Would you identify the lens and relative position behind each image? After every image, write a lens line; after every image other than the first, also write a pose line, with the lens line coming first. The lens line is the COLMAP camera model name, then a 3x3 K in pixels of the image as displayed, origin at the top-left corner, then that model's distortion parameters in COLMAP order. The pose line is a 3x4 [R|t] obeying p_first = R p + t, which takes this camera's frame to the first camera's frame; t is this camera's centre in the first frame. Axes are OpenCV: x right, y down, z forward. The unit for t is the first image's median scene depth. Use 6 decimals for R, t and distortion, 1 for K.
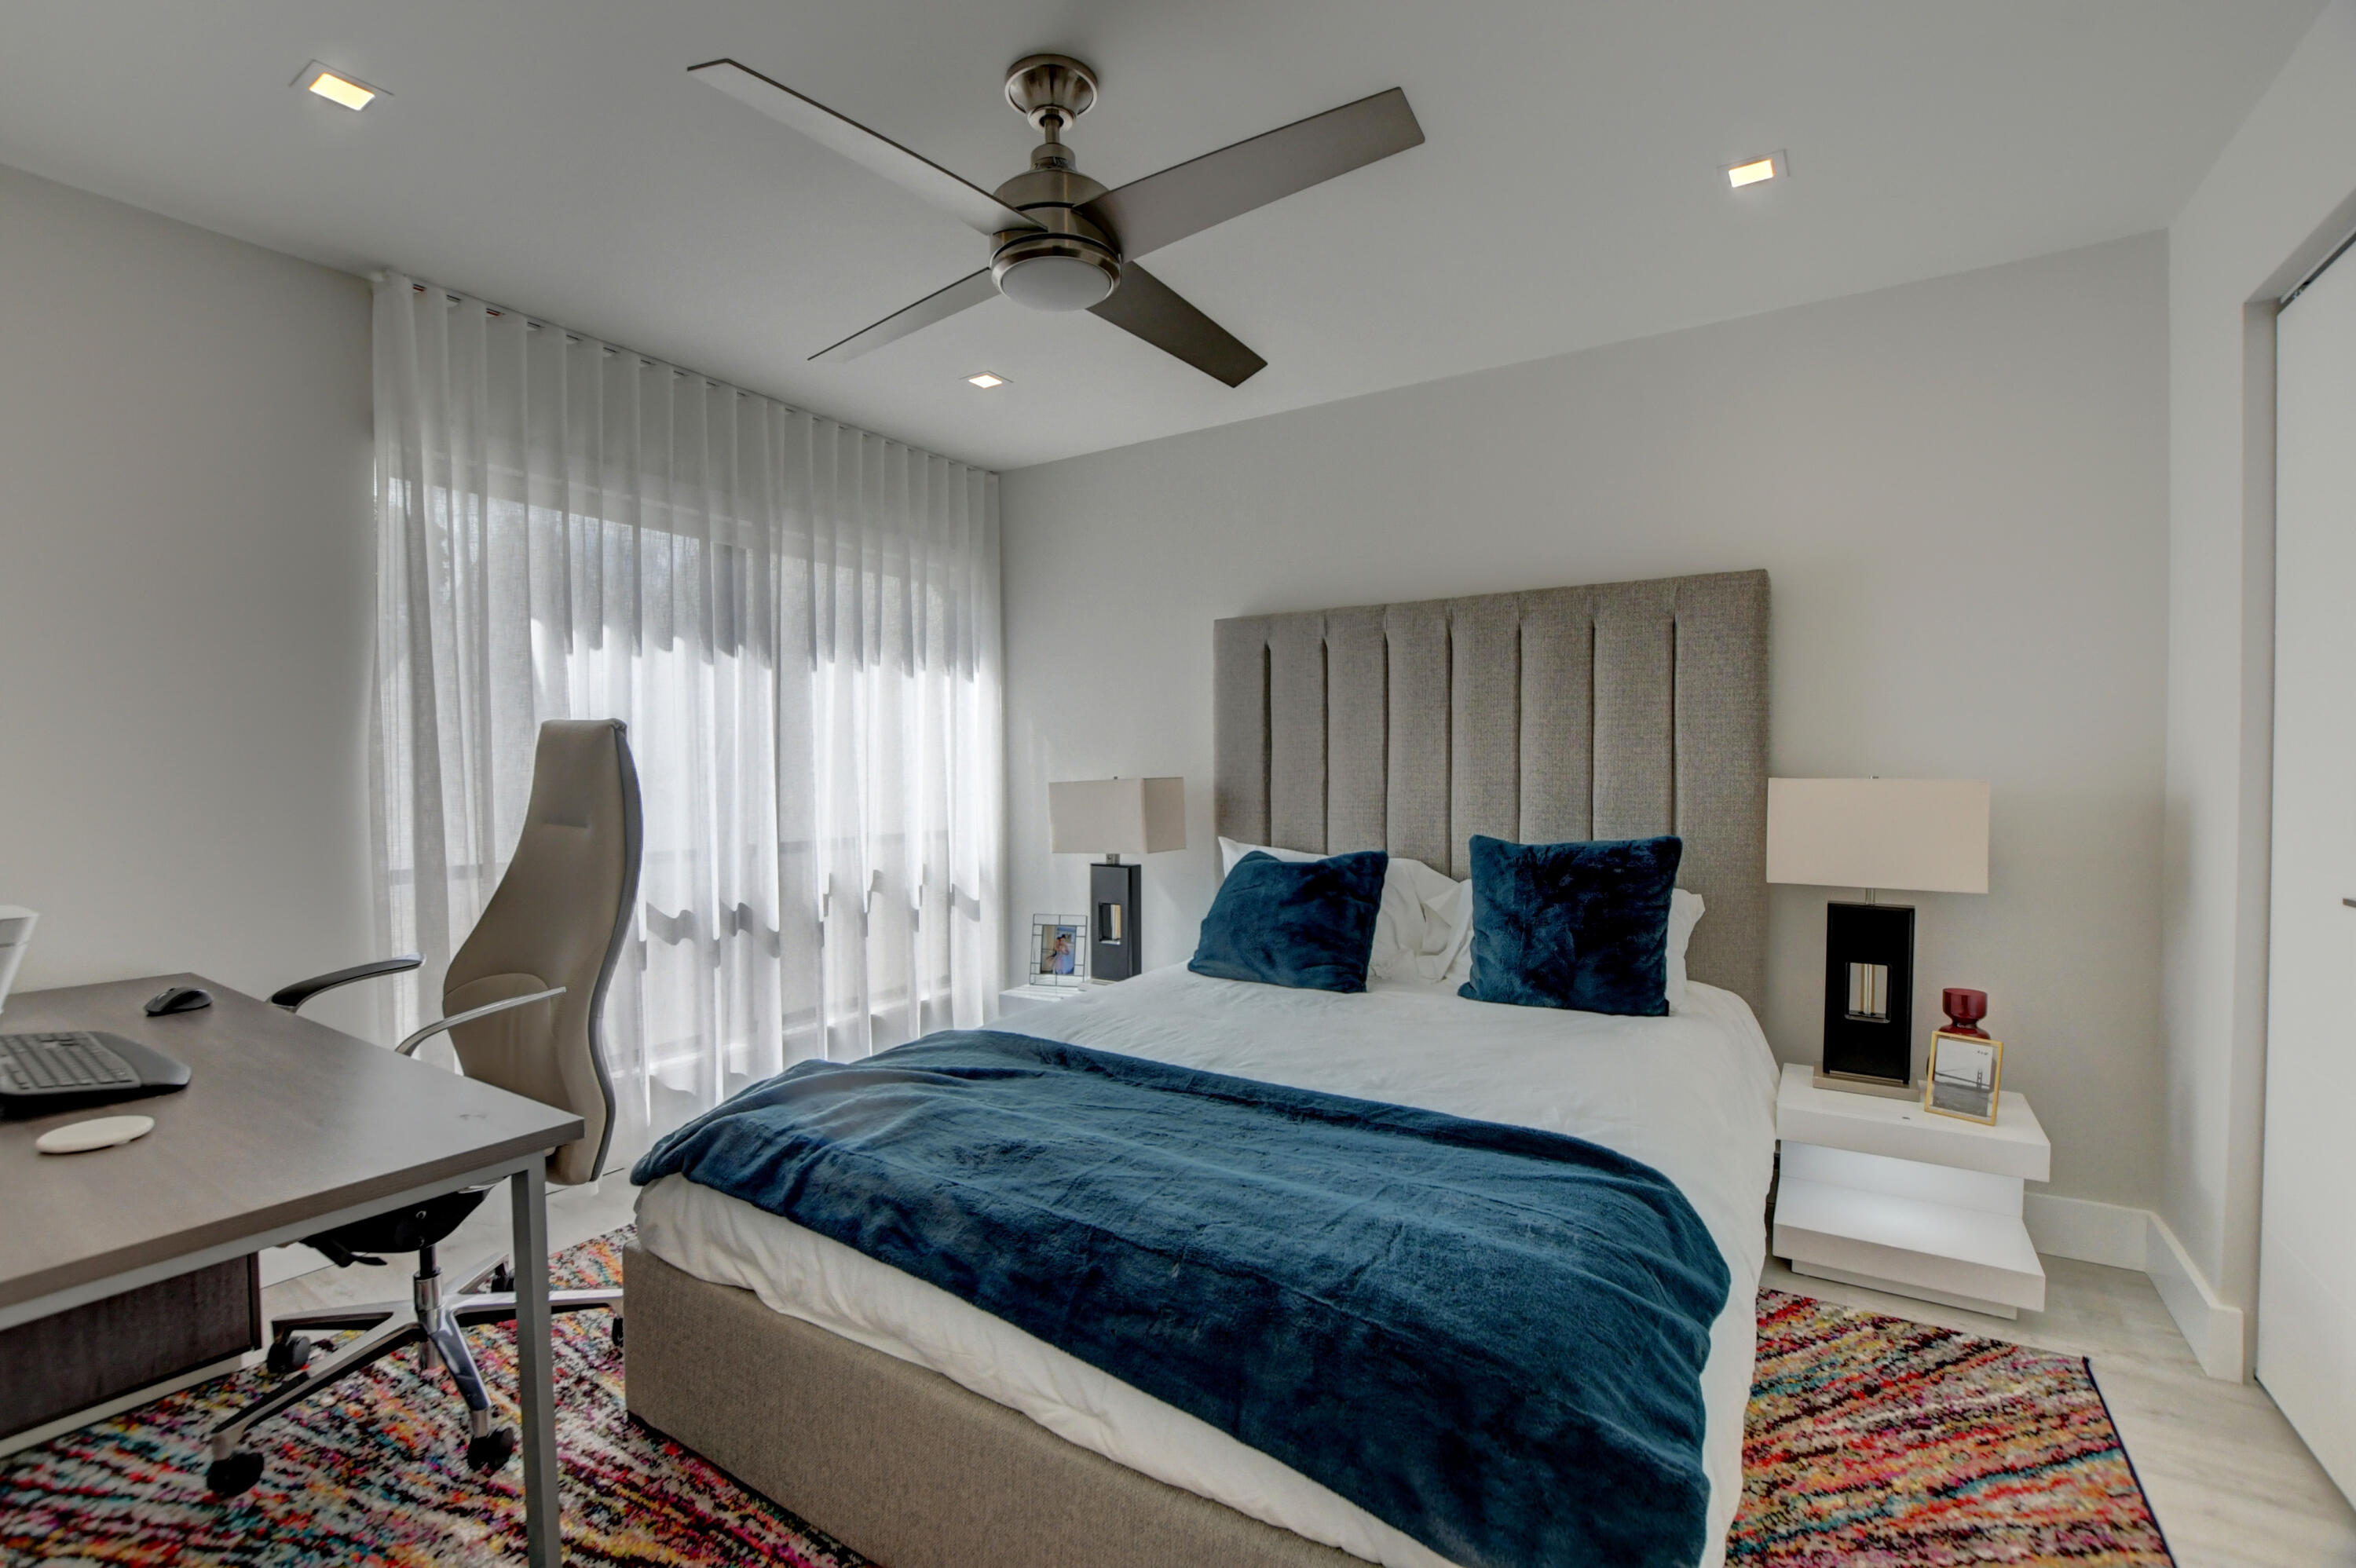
lens RADIAL K [[1038.9, 0, 1161.9], [0, 1038.9, 784.4], [0, 0, 1]] dist [-0.033944, 0.000710]
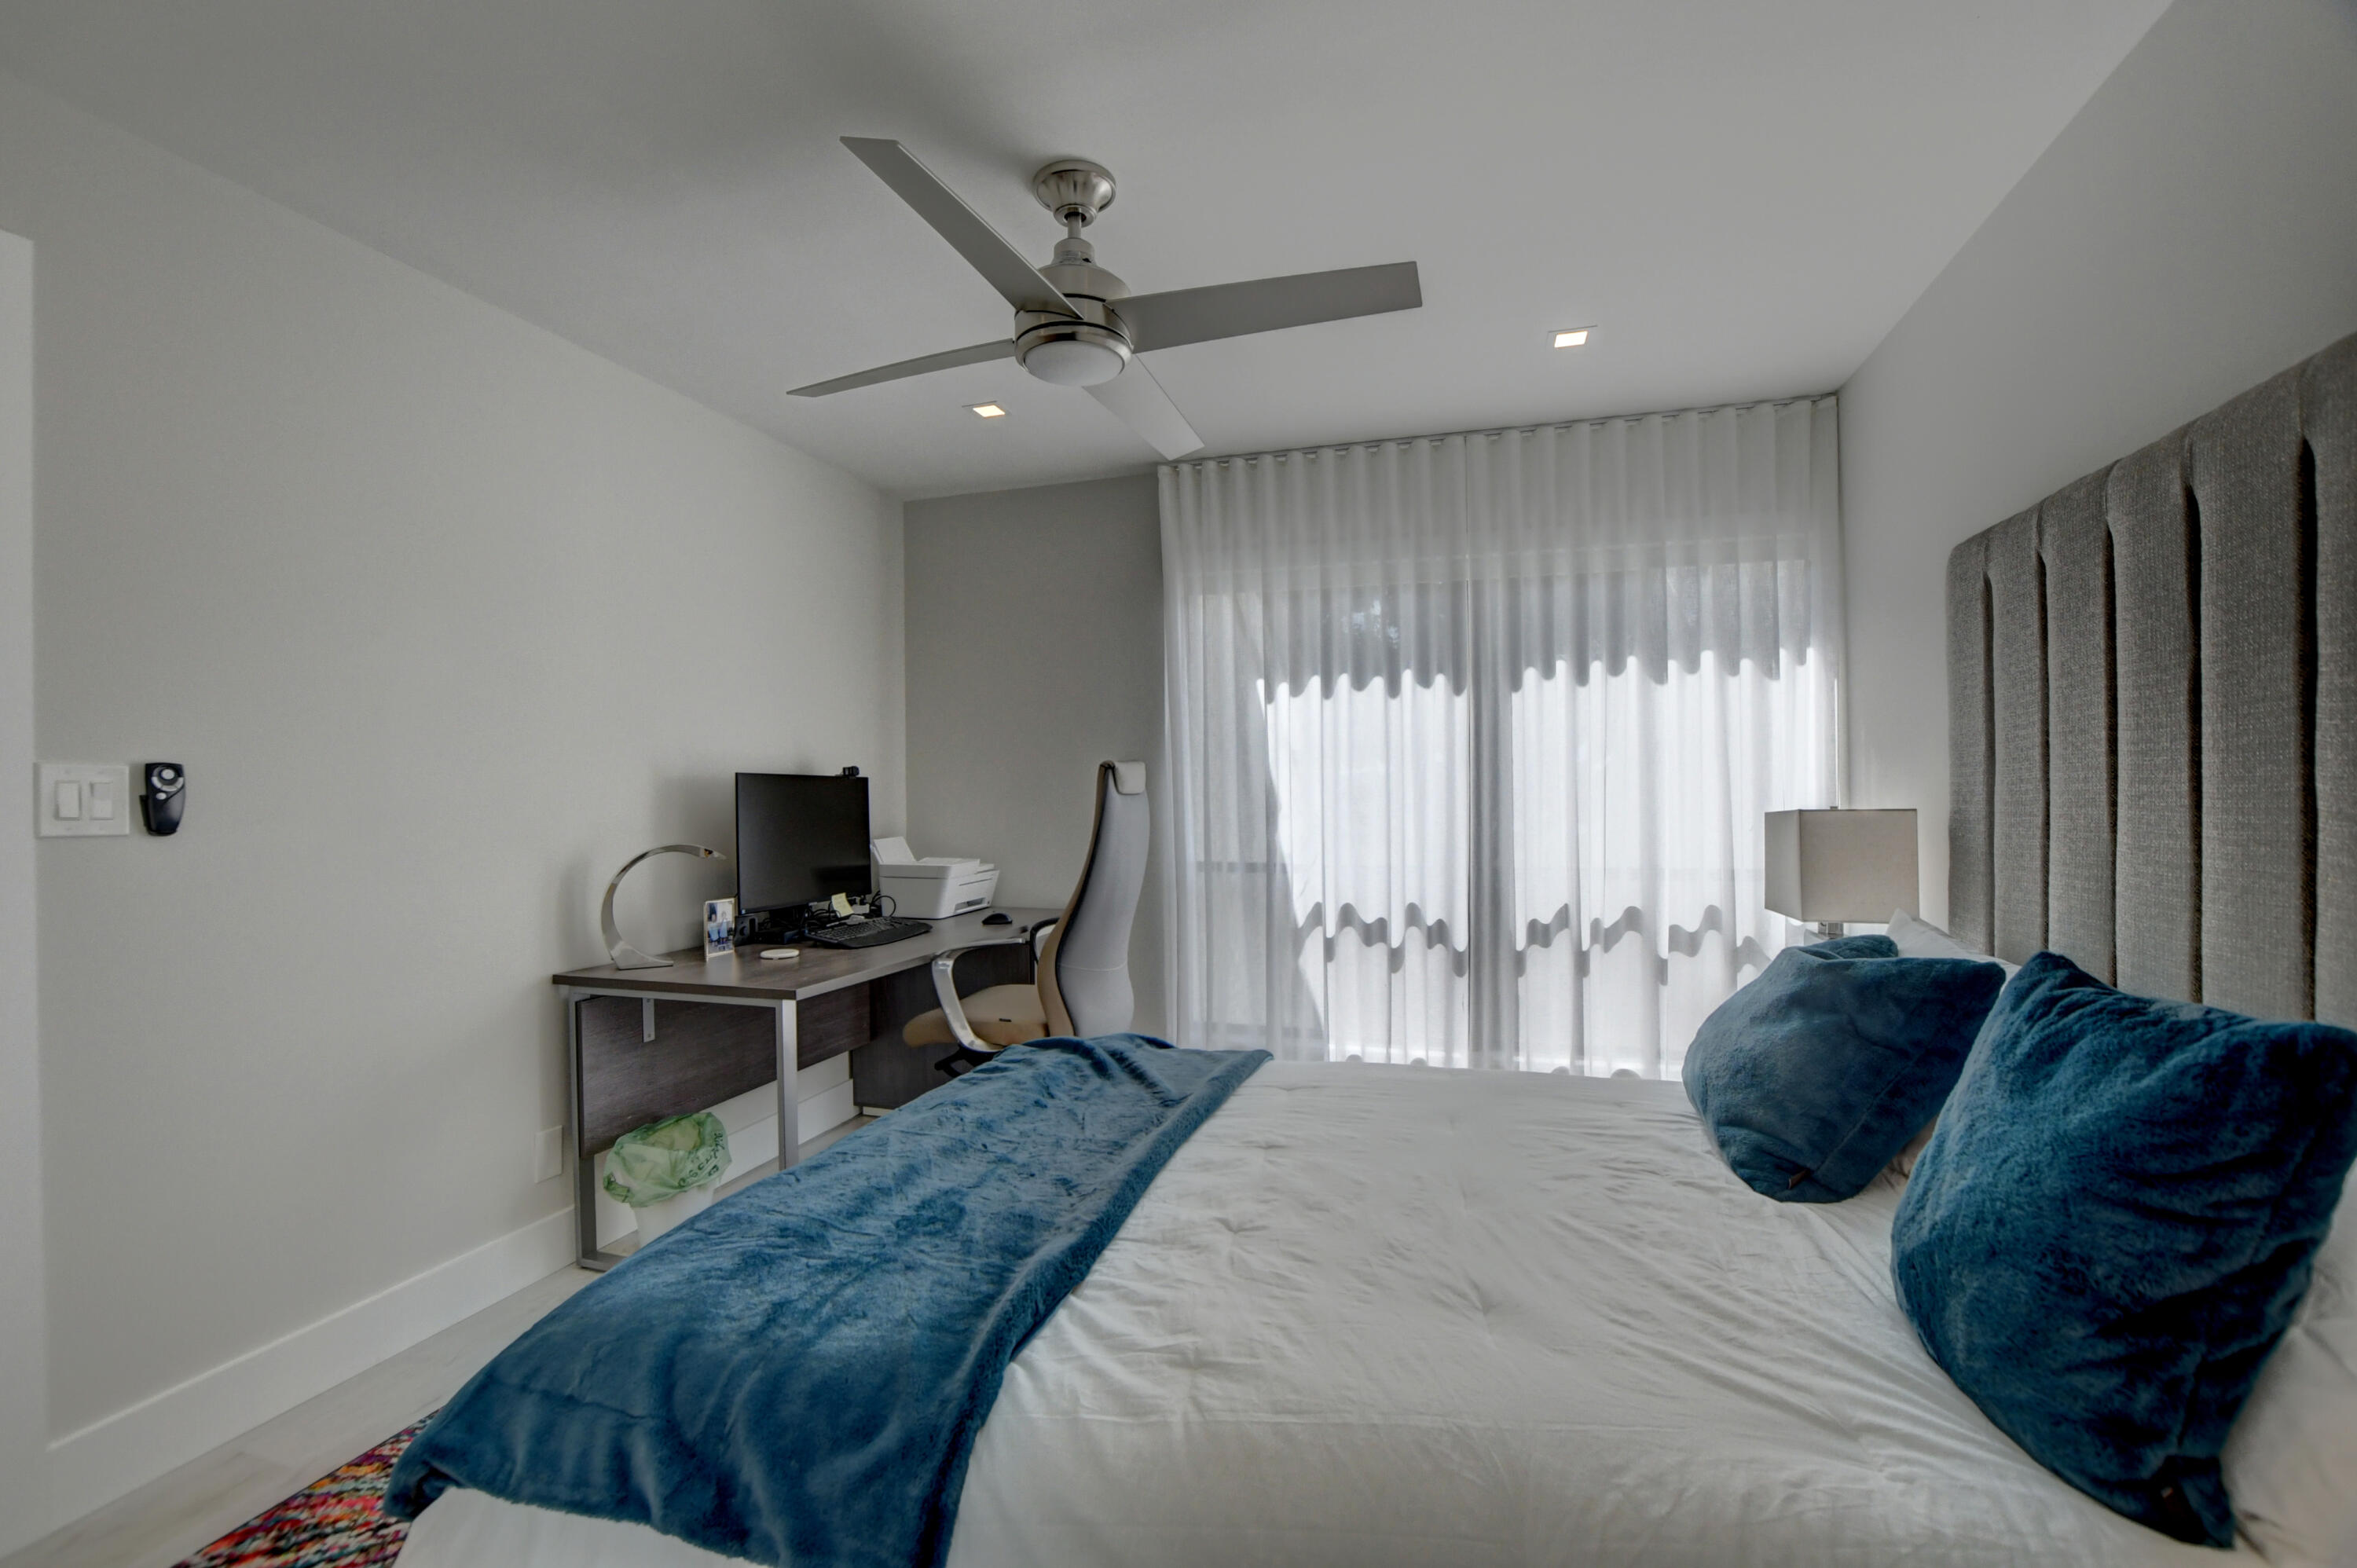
lens RADIAL K [[1039.4, 0, 1162.4], [0, 1039.4, 784.4], [0, 0, 1]] dist [-0.033944, 0.000710]
pose [[0.261982, 0.002671, -0.965069, 0.533277], [-0.019556, 0.999806, -0.002542, -0.012493], [0.964875, 0.019539, 0.261983, 0.434593]]
